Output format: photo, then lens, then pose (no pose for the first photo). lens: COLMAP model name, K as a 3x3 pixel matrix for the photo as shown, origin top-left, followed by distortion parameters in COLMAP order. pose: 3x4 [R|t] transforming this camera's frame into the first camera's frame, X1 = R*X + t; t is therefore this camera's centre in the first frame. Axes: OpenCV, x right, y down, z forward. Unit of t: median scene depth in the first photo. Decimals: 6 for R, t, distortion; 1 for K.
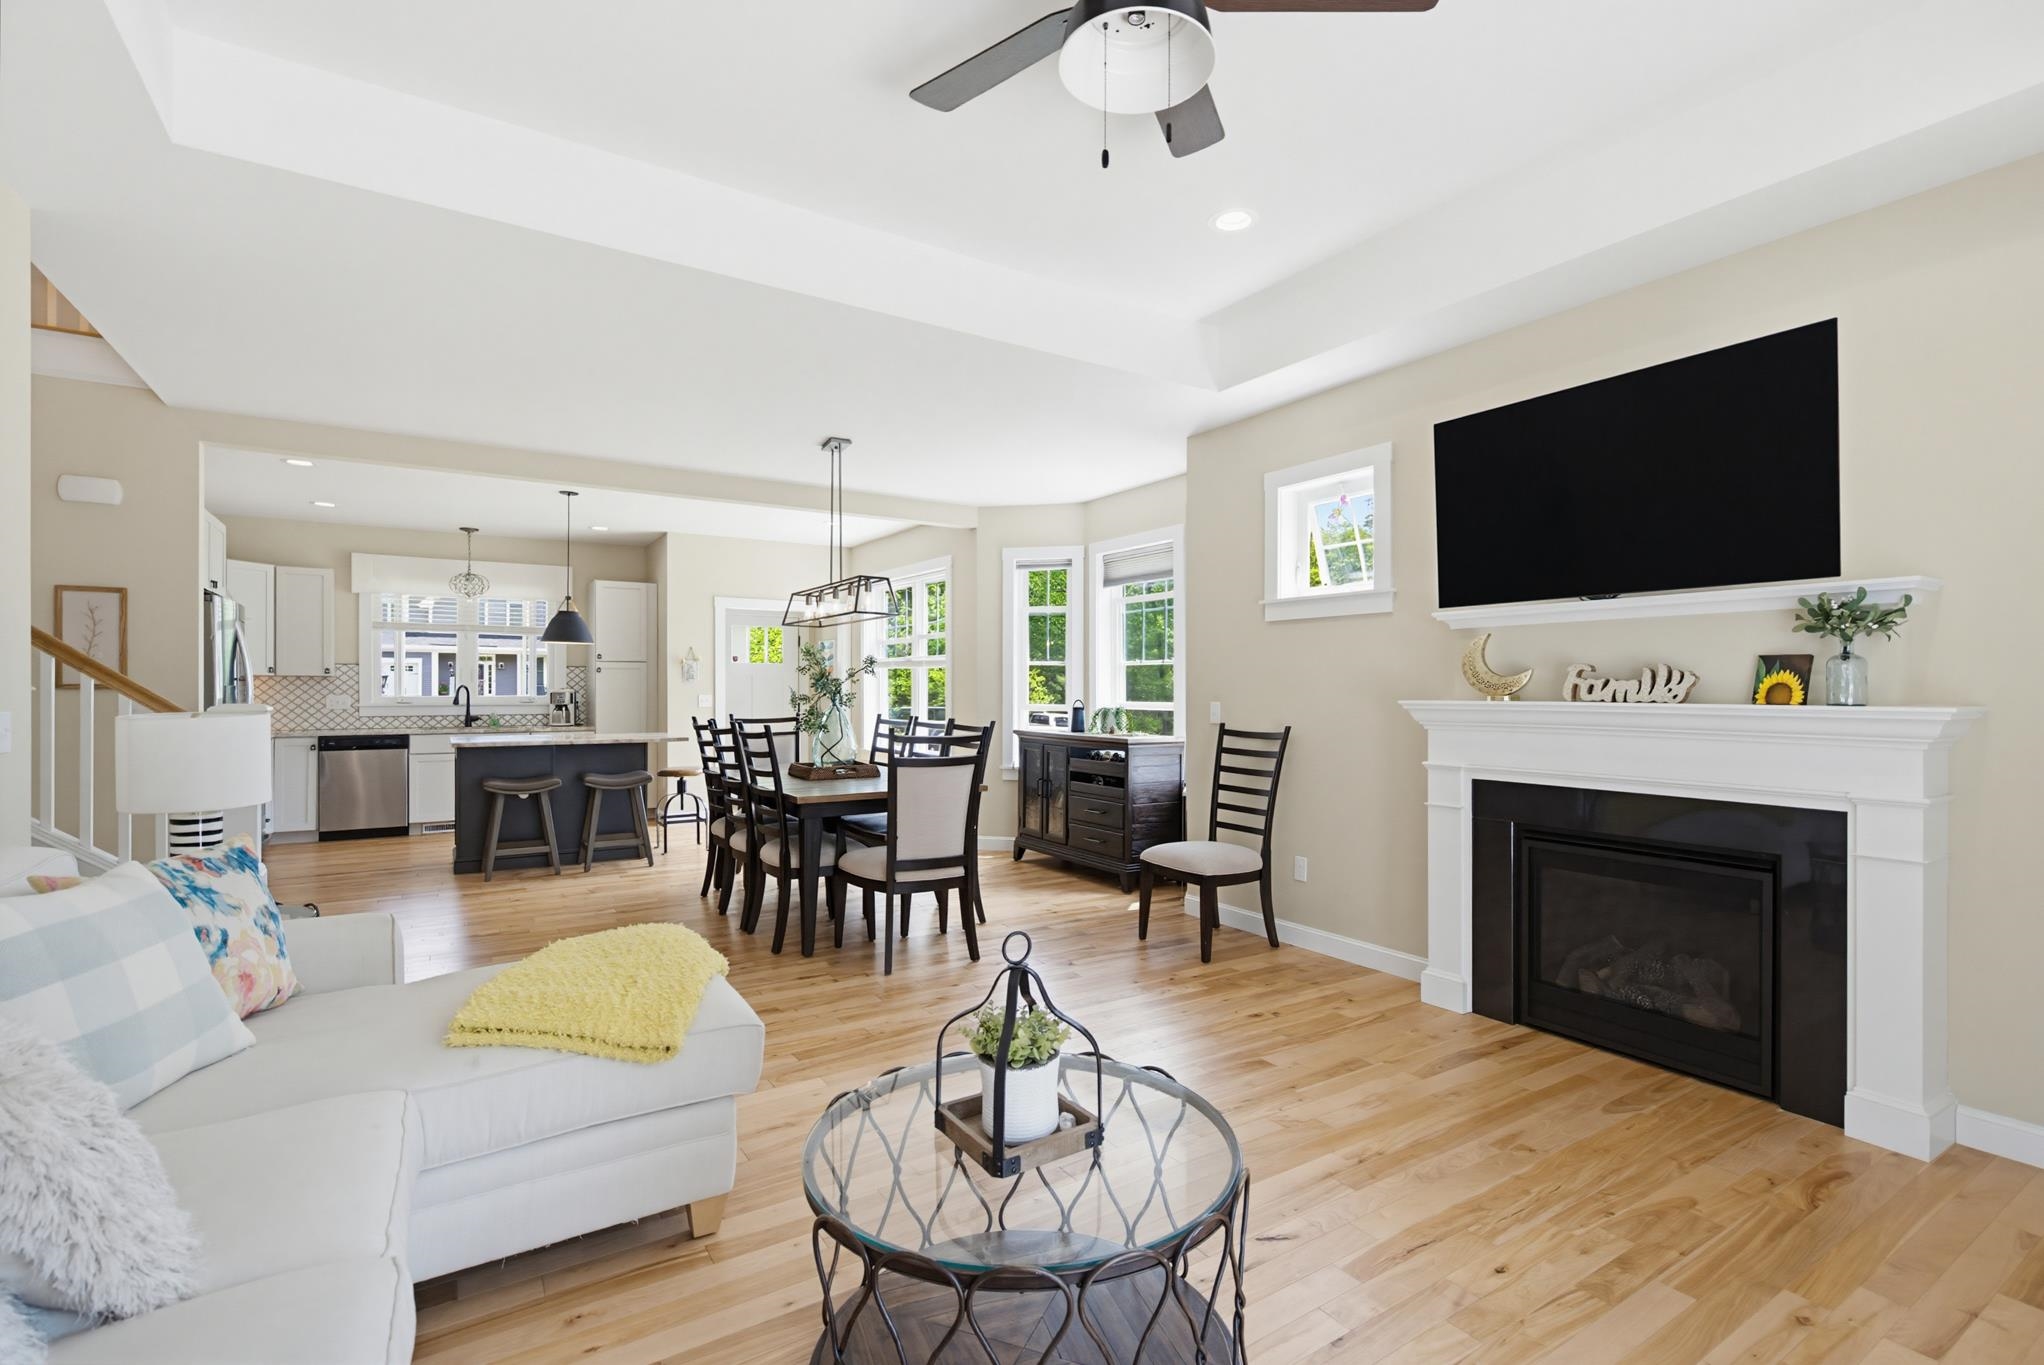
lens RADIAL K [[945.7, 0, 1023.4], [0, 945.7, 696.3], [0, 0, 1]] dist [0.001650, -0.002699]
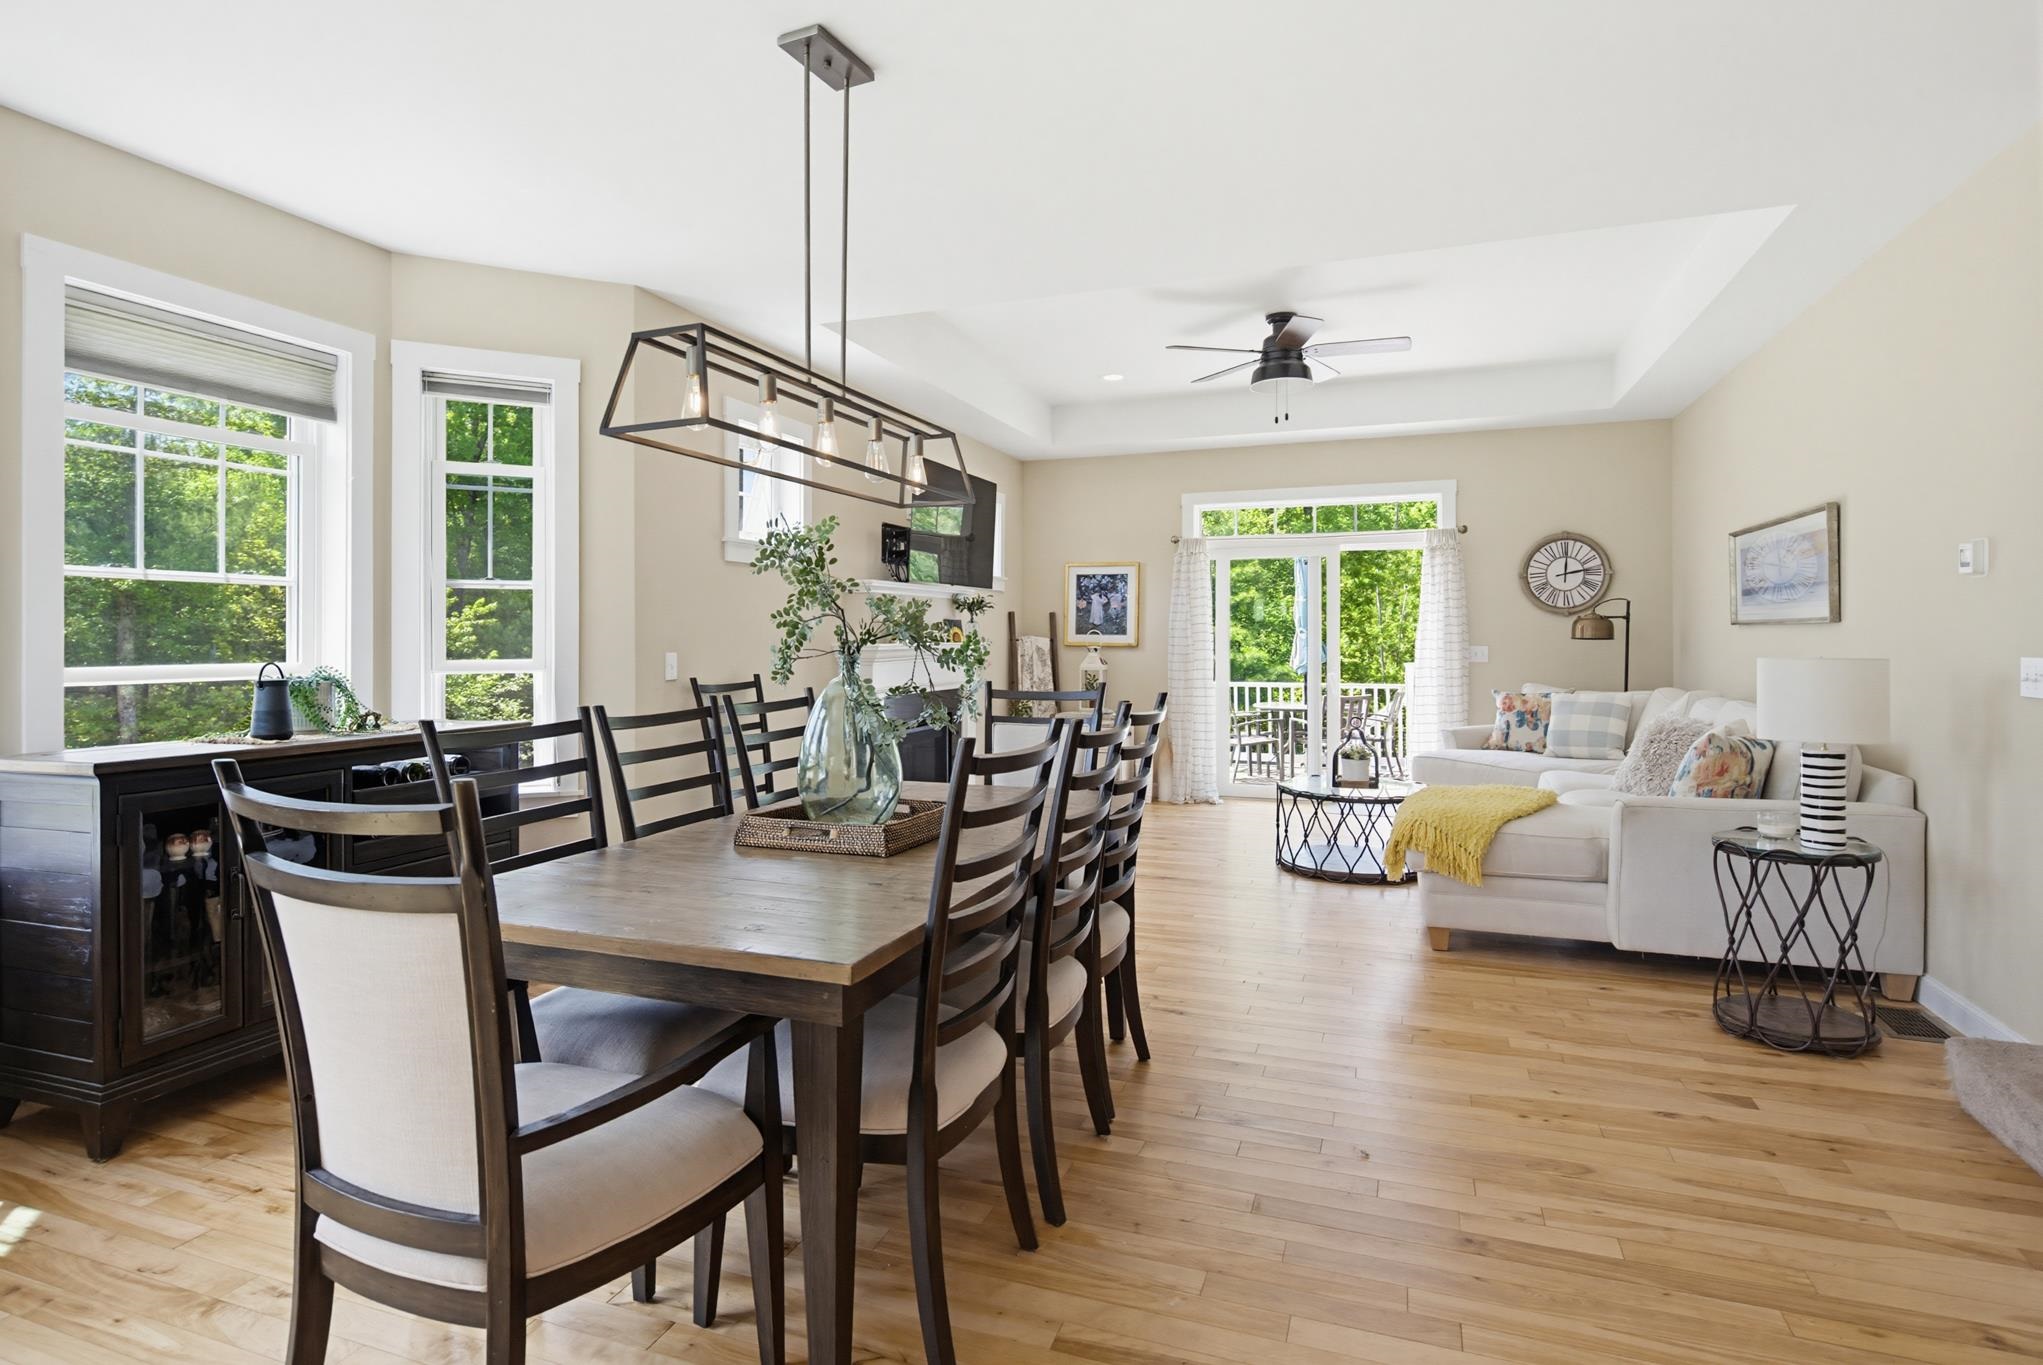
lens RADIAL K [[1068.6, 0, 997.8], [0, 1068.6, 628.9], [0, 0, 1]] dist [0.003066, 0.000245]
pose [[-0.608688, 0.002619, 0.793405, -0.942078], [0.004709, 0.999989, 0.000312, -0.017260], [-0.793396, 0.003927, -0.608694, 1.871426]]
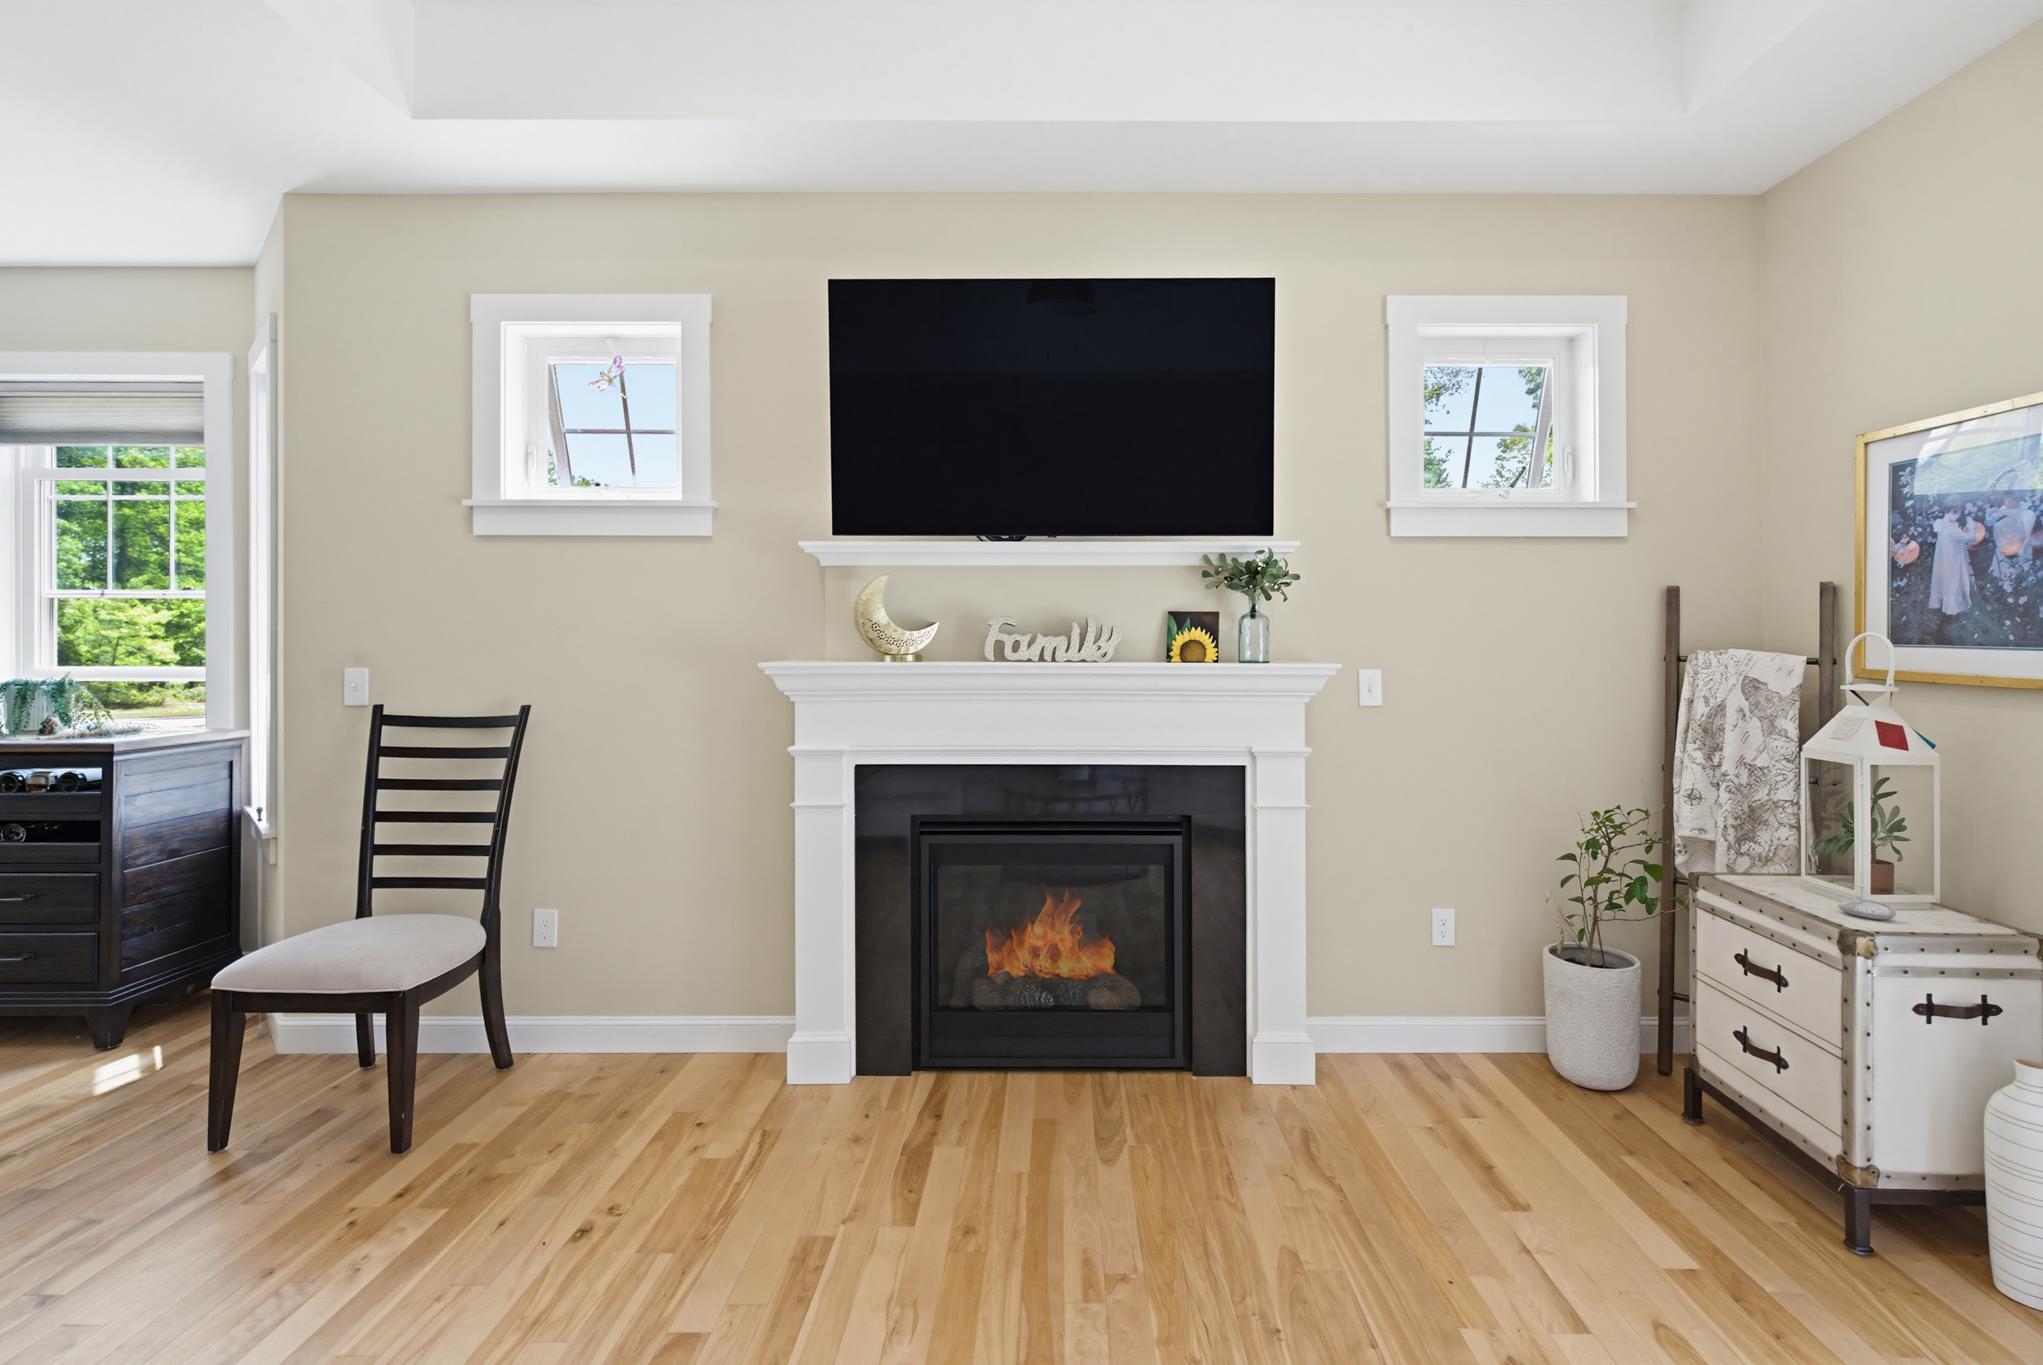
lens RADIAL K [[945.2, 0, 1060.6], [0, 945.2, 631.6], [0, 0, 1]] dist [0.001650, -0.002699]
pose [[0.526327, 0.005559, 0.850264, -0.082005], [0.005620, 0.999934, -0.010016, -0.010609], [-0.850264, 0.010050, 0.526261, 0.460292]]
